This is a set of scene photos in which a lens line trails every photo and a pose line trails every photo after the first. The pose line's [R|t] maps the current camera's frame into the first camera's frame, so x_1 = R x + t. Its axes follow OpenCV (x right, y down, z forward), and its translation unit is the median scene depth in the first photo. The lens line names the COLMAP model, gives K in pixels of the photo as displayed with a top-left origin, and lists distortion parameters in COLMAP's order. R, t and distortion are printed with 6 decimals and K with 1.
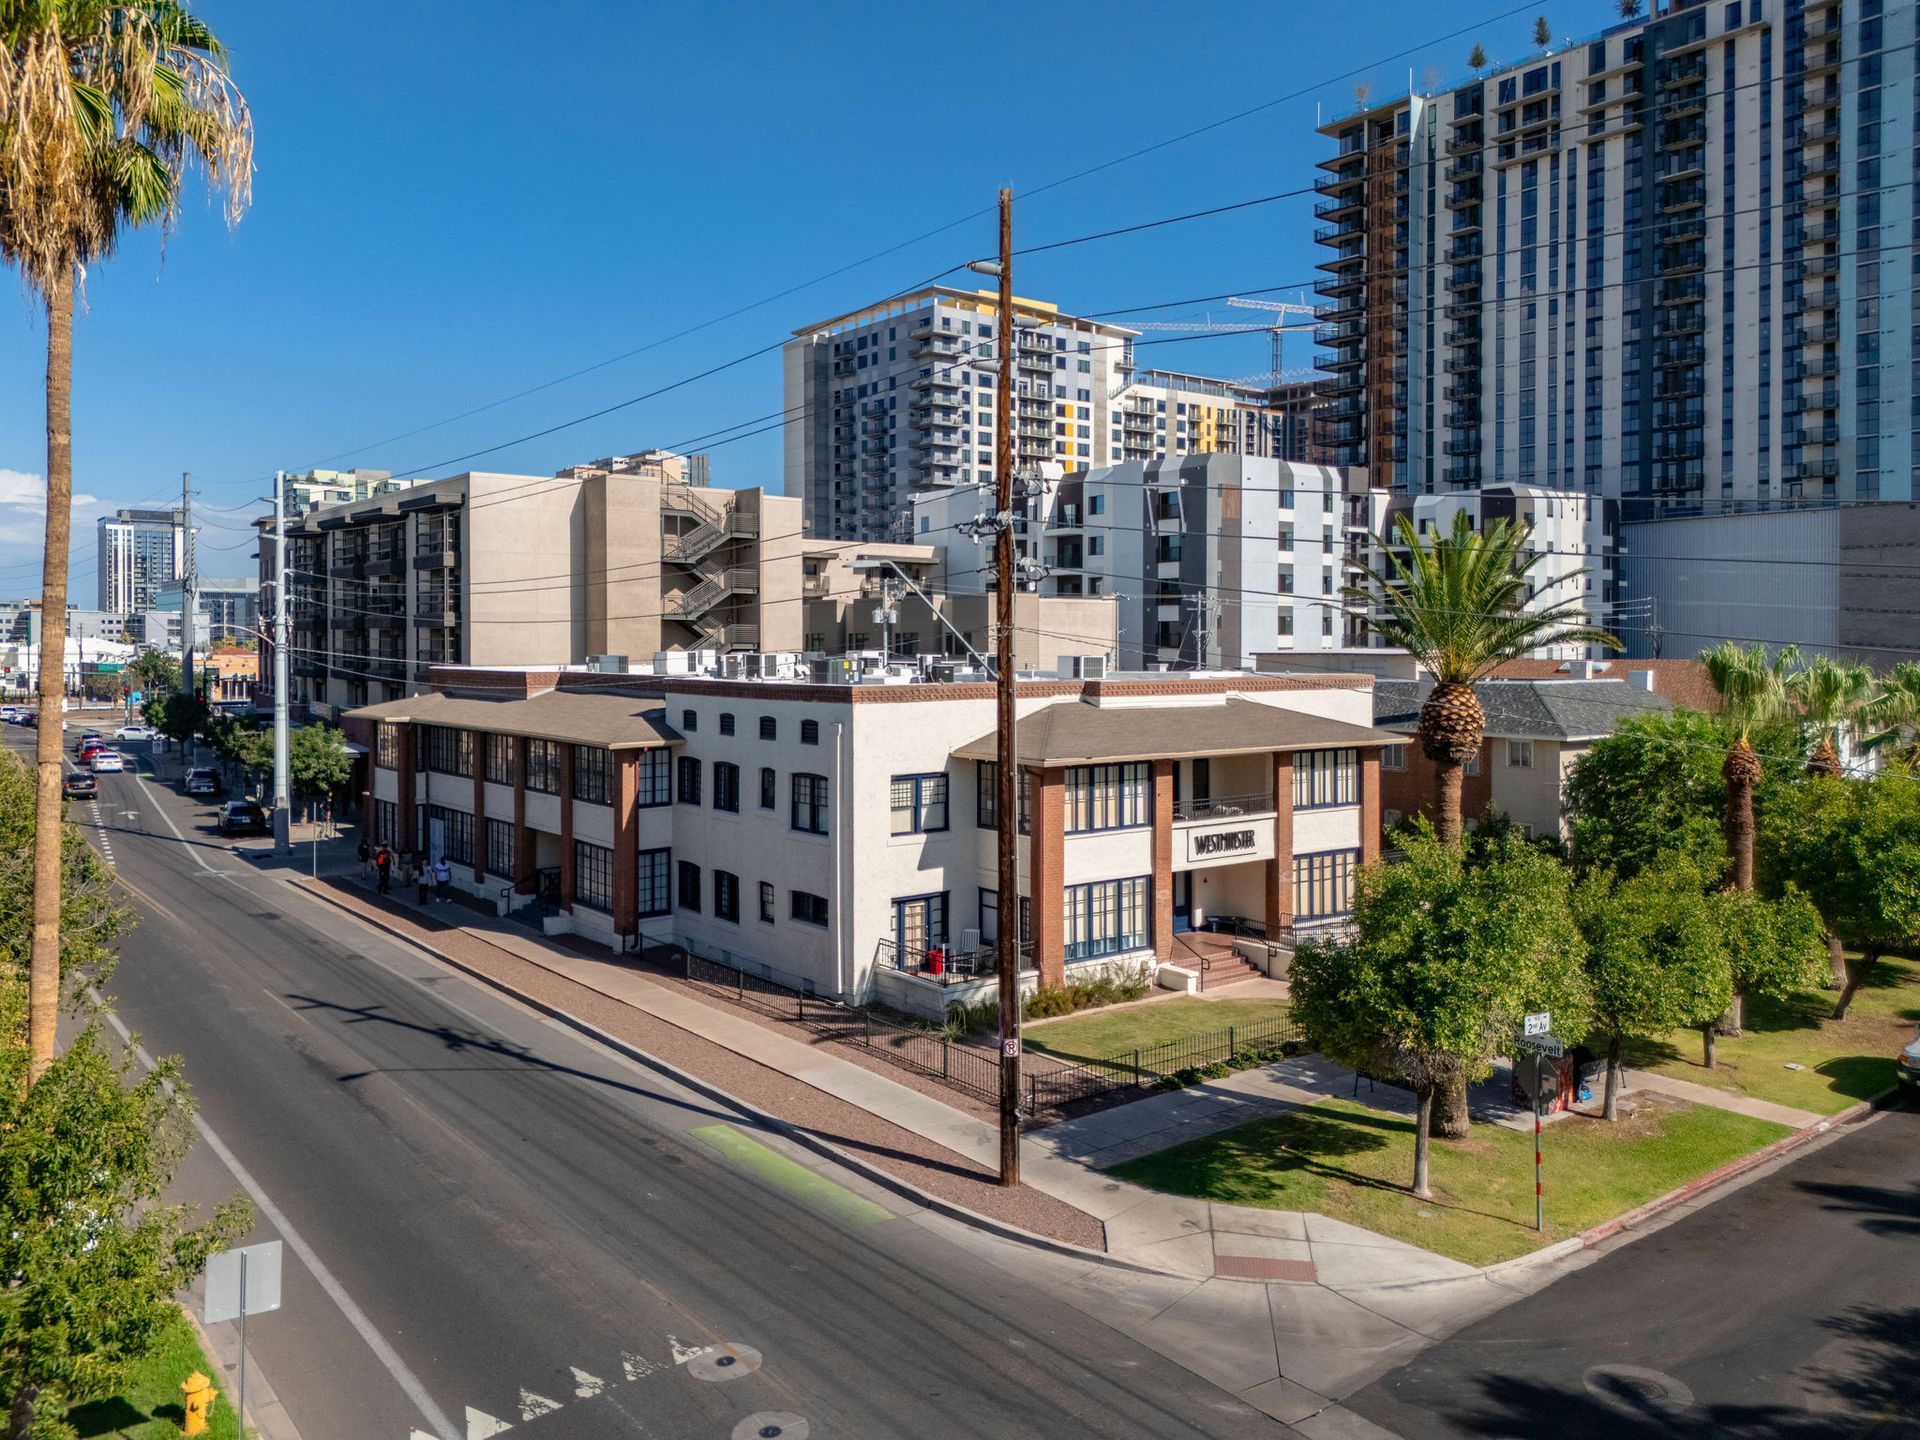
lens RADIAL K [[1419.9, 0, 973.3], [0, 1419.9, 682.9], [0, 0, 1]] dist [0.071012, -0.069990]
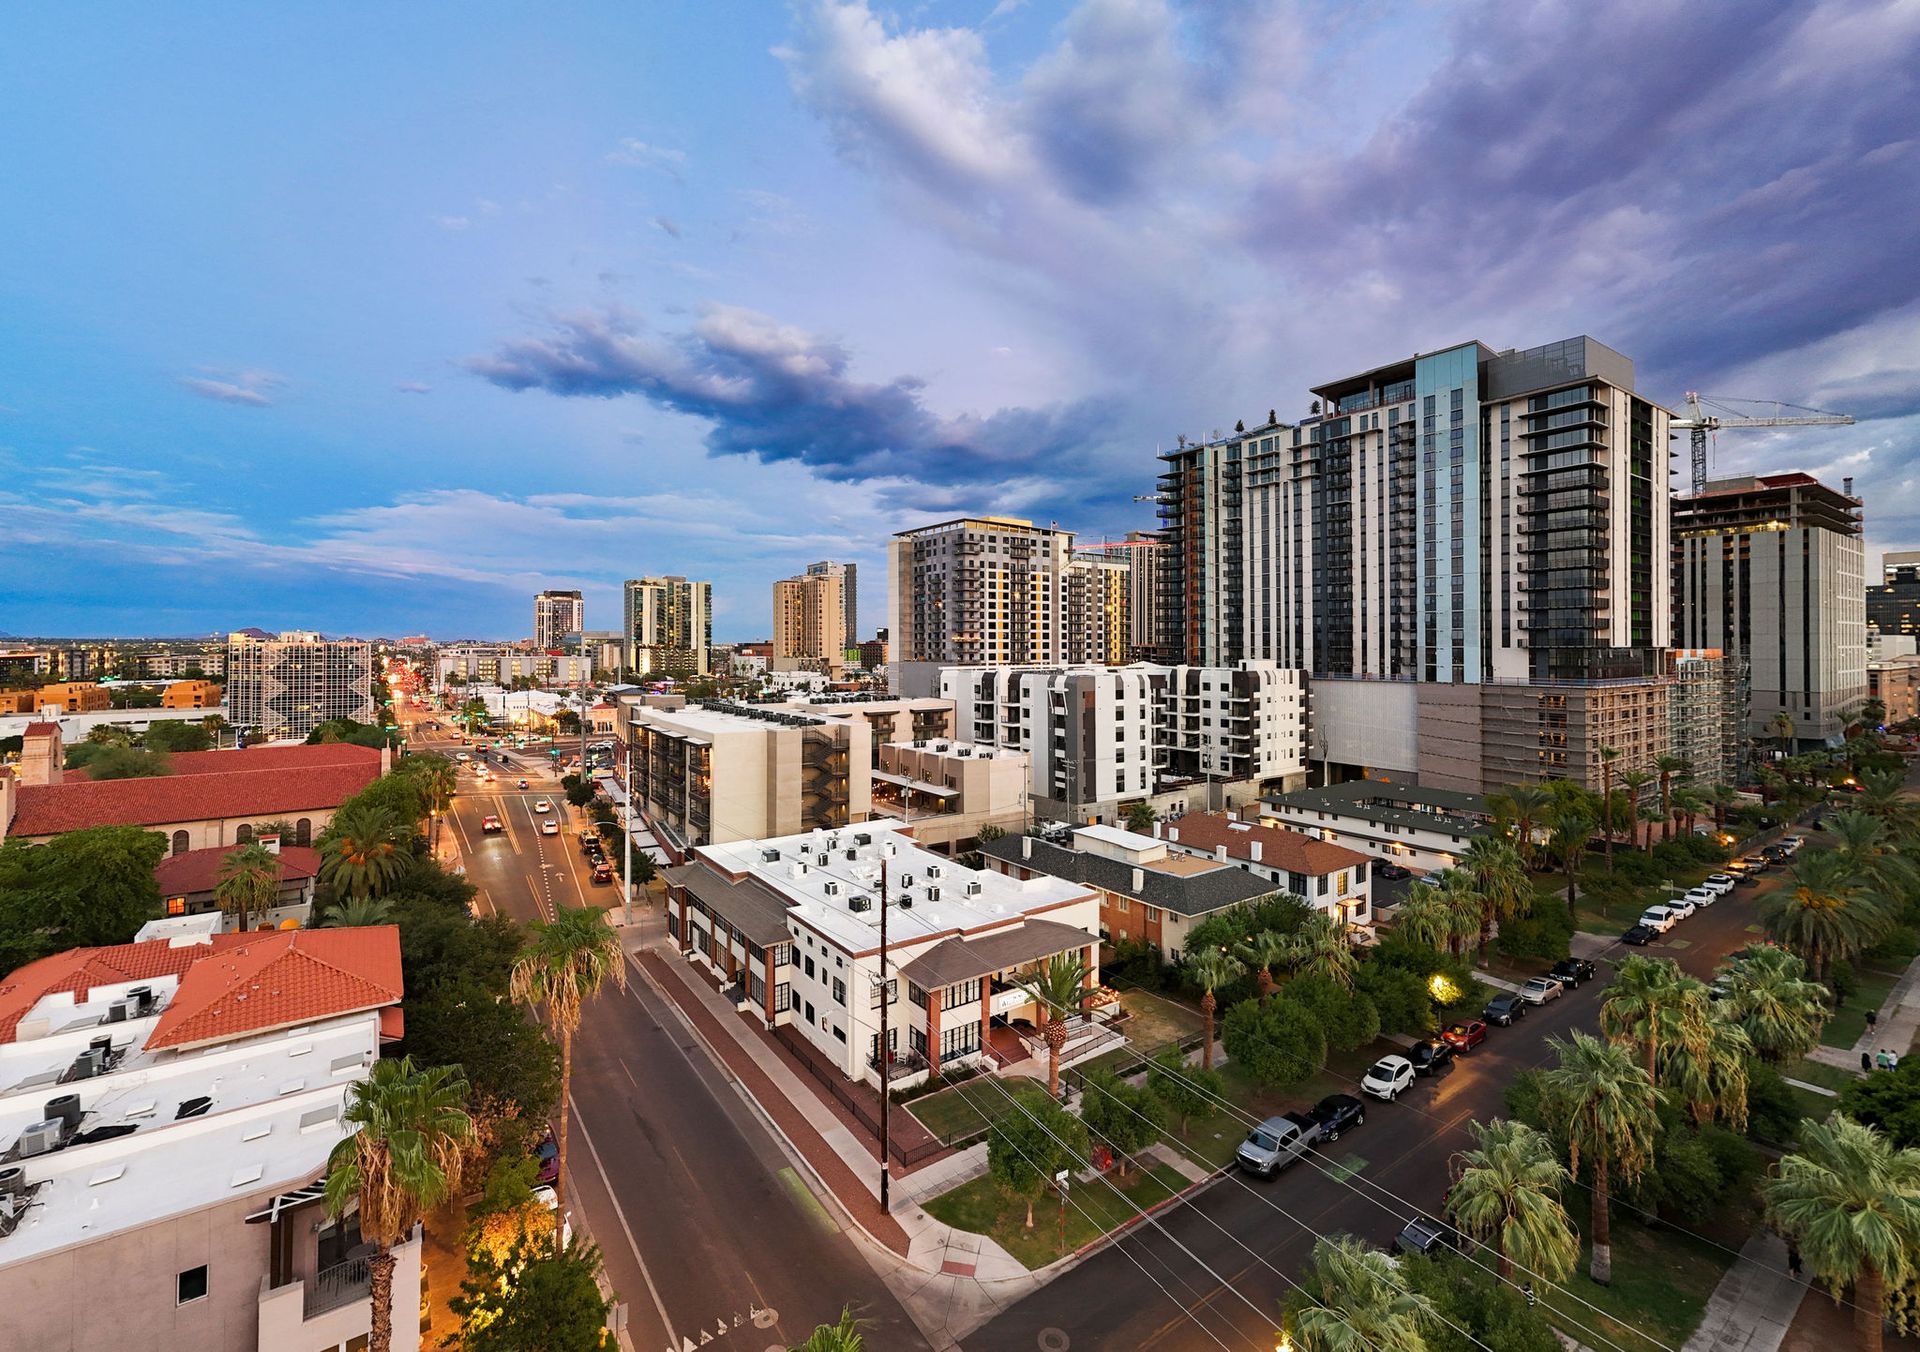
lens RADIAL K [[804.5, 0, 963.4], [0, 804.5, 659.1], [0, 0, 1]] dist [0.012020, -0.002959]
pose [[0.998467, 0.000691, -0.055354, 0.045970], [-0.001171, 0.999962, -0.008641, -0.123576], [0.055346, 0.008693, 0.998429, -0.098266]]
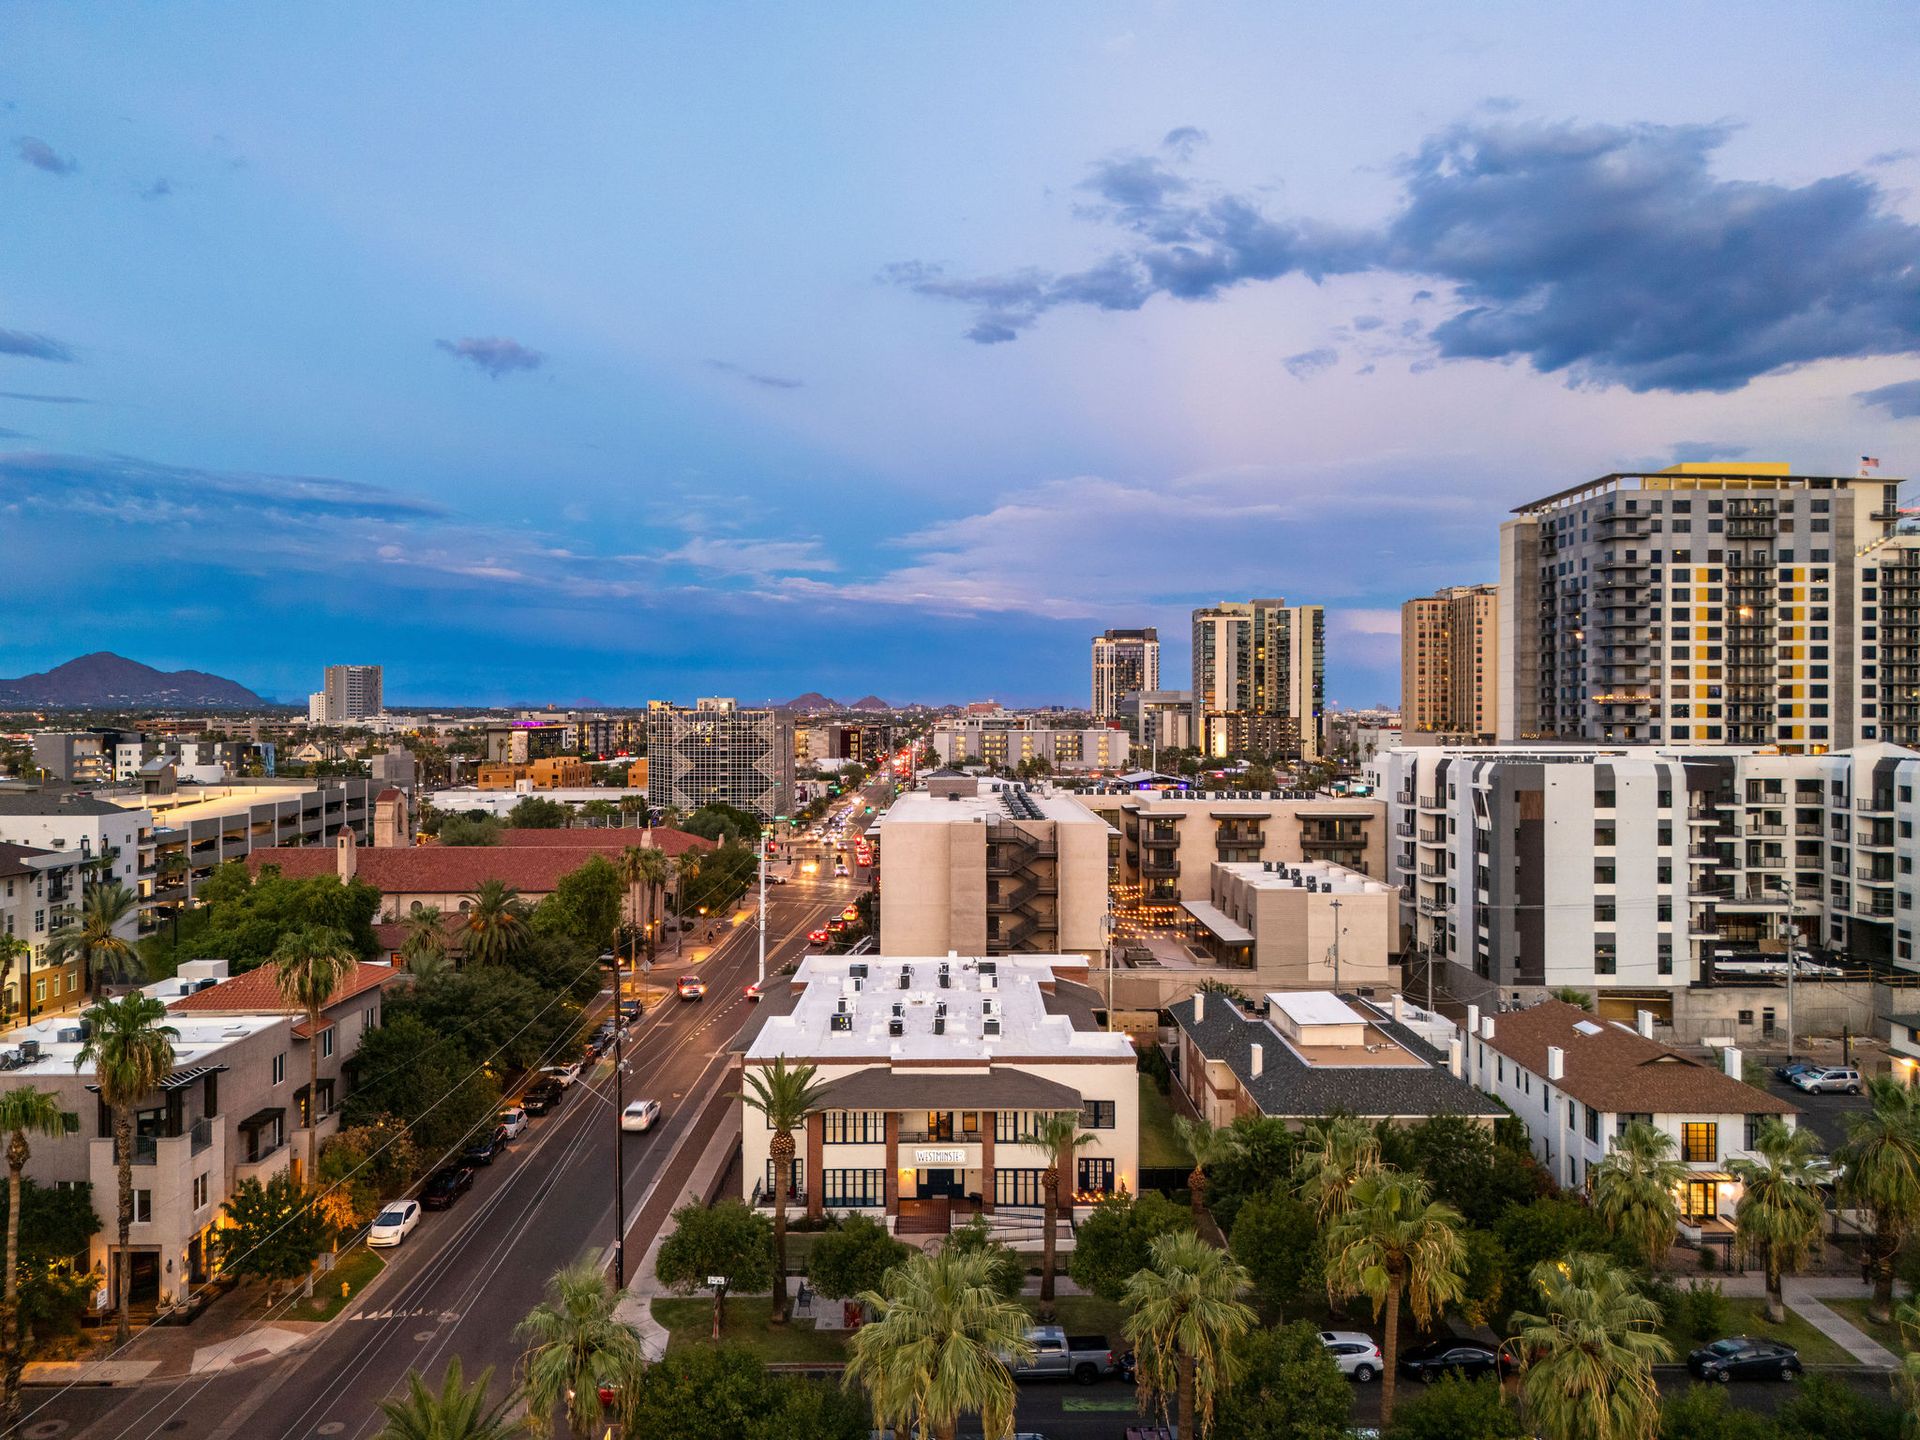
lens RADIAL K [[1419.9, 0, 968.2], [0, 1419.9, 718.4], [0, 0, 1]] dist [0.071012, -0.069990]
pose [[0.781865, 0.002909, -0.623441, 0.383615], [-0.016013, 0.999753, -0.015418, -0.121401], [0.623242, 0.022038, 0.781718, -0.126283]]
